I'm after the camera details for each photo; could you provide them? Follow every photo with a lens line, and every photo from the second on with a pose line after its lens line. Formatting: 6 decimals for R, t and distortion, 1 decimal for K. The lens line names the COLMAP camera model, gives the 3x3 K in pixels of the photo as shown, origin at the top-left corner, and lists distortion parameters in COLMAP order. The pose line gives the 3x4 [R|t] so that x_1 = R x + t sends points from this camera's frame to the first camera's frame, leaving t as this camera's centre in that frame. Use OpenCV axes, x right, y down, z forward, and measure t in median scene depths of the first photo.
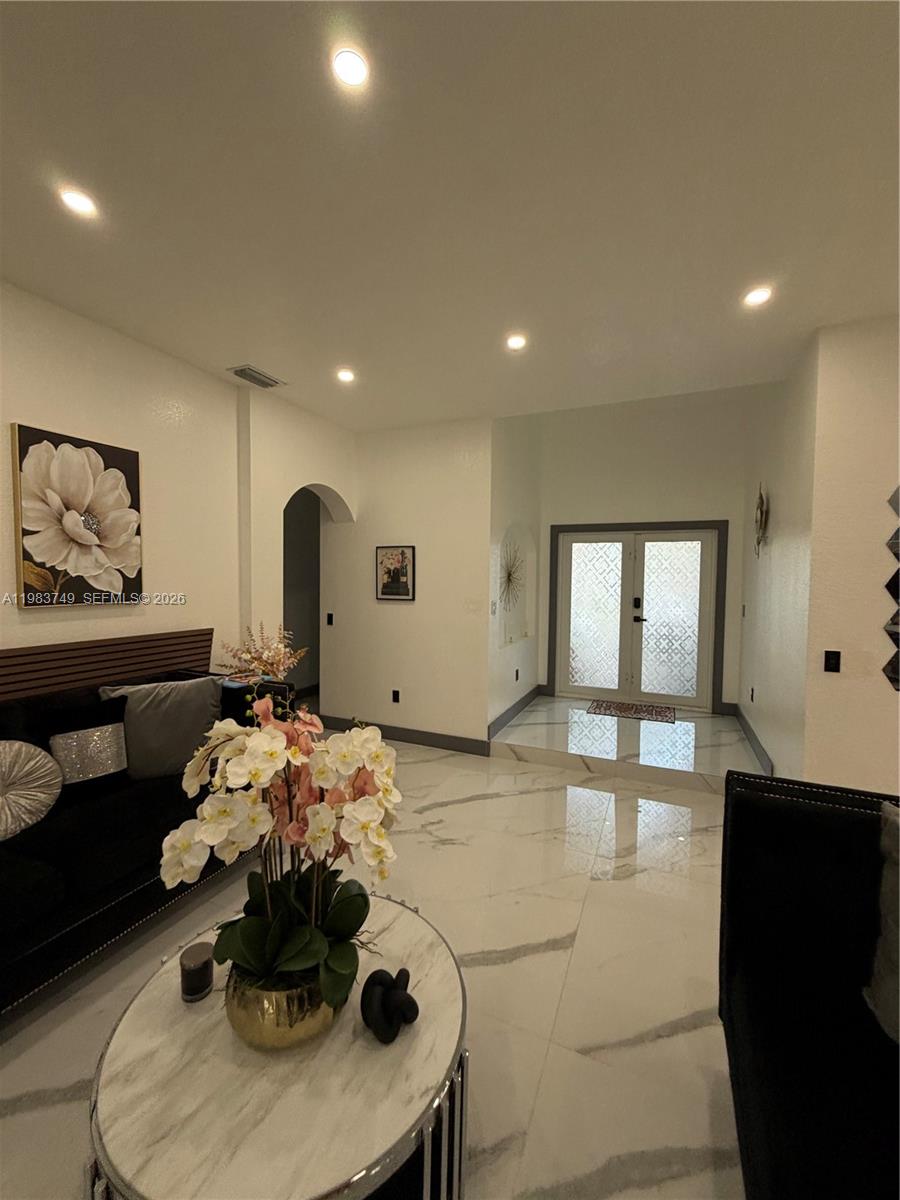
lens RADIAL K [[479.3, 0, 450.0], [0, 479.3, 595.3], [0, 0, 1]] dist [-0.000349, 0.000369]
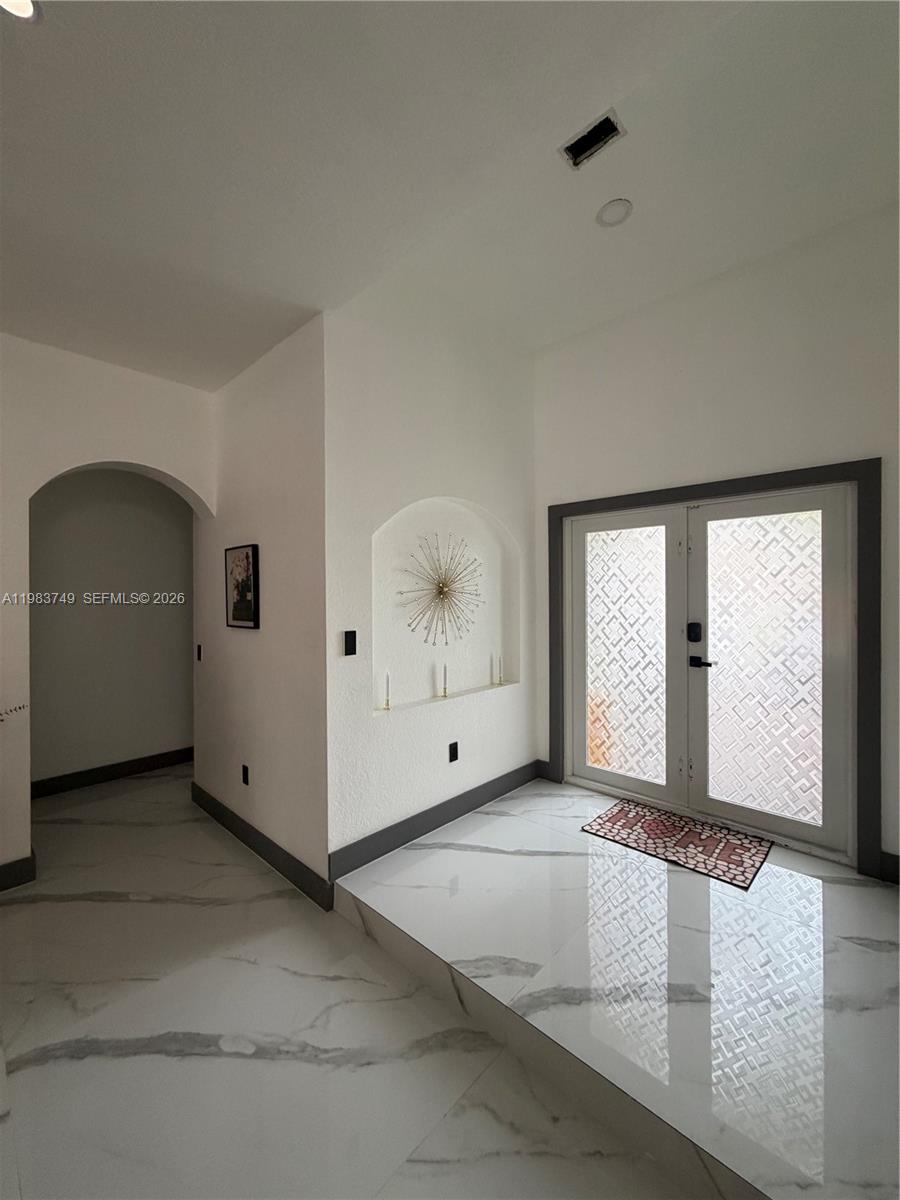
lens RADIAL K [[477.4, 0, 448.4], [0, 477.4, 595.5], [0, 0, 1]] dist [-0.000487, 0.000050]
pose [[0.942411, -0.016614, -0.334045, 0.495691], [0.004806, 0.999335, -0.036144, -0.012215], [0.334423, 0.032457, 0.941864, 0.627121]]
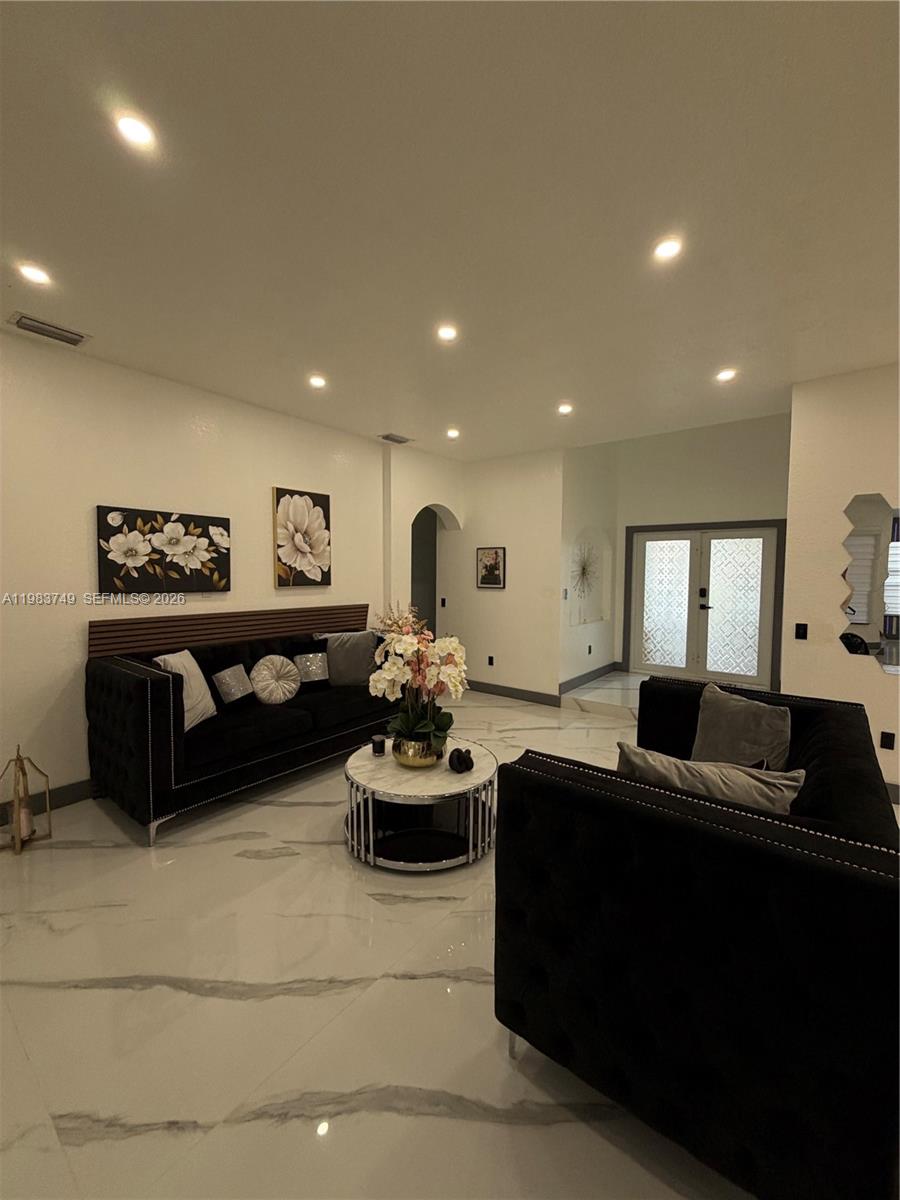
lens RADIAL K [[477.4, 0, 448.4], [0, 477.4, 595.5], [0, 0, 1]] dist [-0.000487, 0.000050]
pose [[0.969931, 0.008606, -0.243226, 0.124459], [-0.006086, 0.999920, 0.011110, 0.021957], [0.243302, -0.009295, 0.969906, -0.412977]]
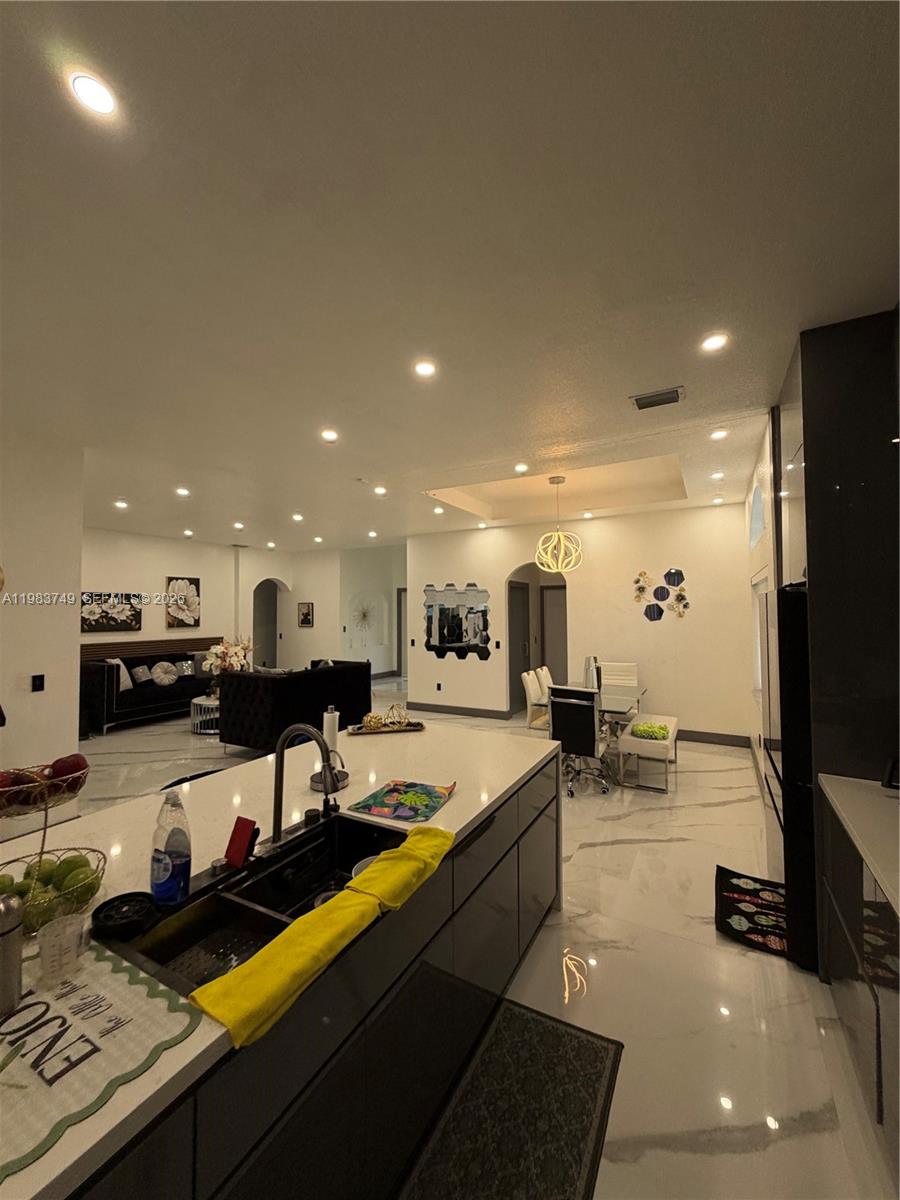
lens RADIAL K [[477.4, 0, 448.4], [0, 477.4, 595.5], [0, 0, 1]] dist [-0.000487, 0.000050]
pose [[0.995843, -0.020555, -0.088733, 1.003896], [0.014212, 0.997337, -0.071539, 0.045325], [0.089967, 0.069980, 0.993483, -1.571563]]
